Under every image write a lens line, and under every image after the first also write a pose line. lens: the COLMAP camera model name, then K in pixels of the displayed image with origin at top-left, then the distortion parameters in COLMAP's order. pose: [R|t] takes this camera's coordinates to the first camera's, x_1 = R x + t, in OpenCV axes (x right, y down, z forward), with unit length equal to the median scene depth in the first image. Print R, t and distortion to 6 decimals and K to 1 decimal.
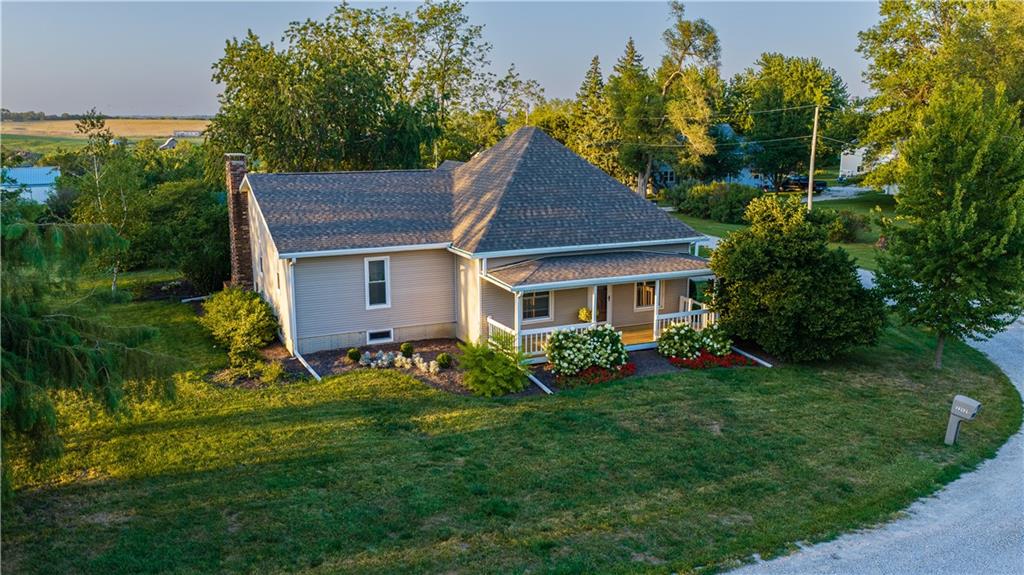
lens RADIAL K [[846.4, 0, 512.9], [0, 846.4, 285.9], [0, 0, 1]] dist [0.017083, -0.033388]
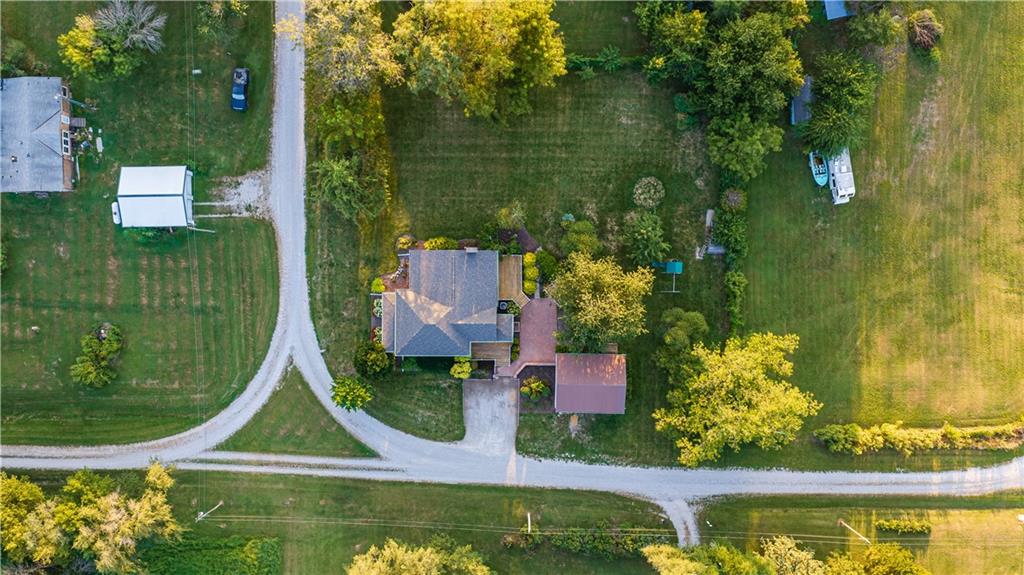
lens RADIAL K [[846.4, 0, 511.5], [0, 846.4, 286.7], [0, 0, 1]] dist [0.017083, -0.033388]
pose [[-0.426744, 0.904365, 0.003583, -0.341049], [-0.173219, -0.085625, 0.981154, -4.584511], [0.887629, 0.418081, 0.193193, 0.690644]]
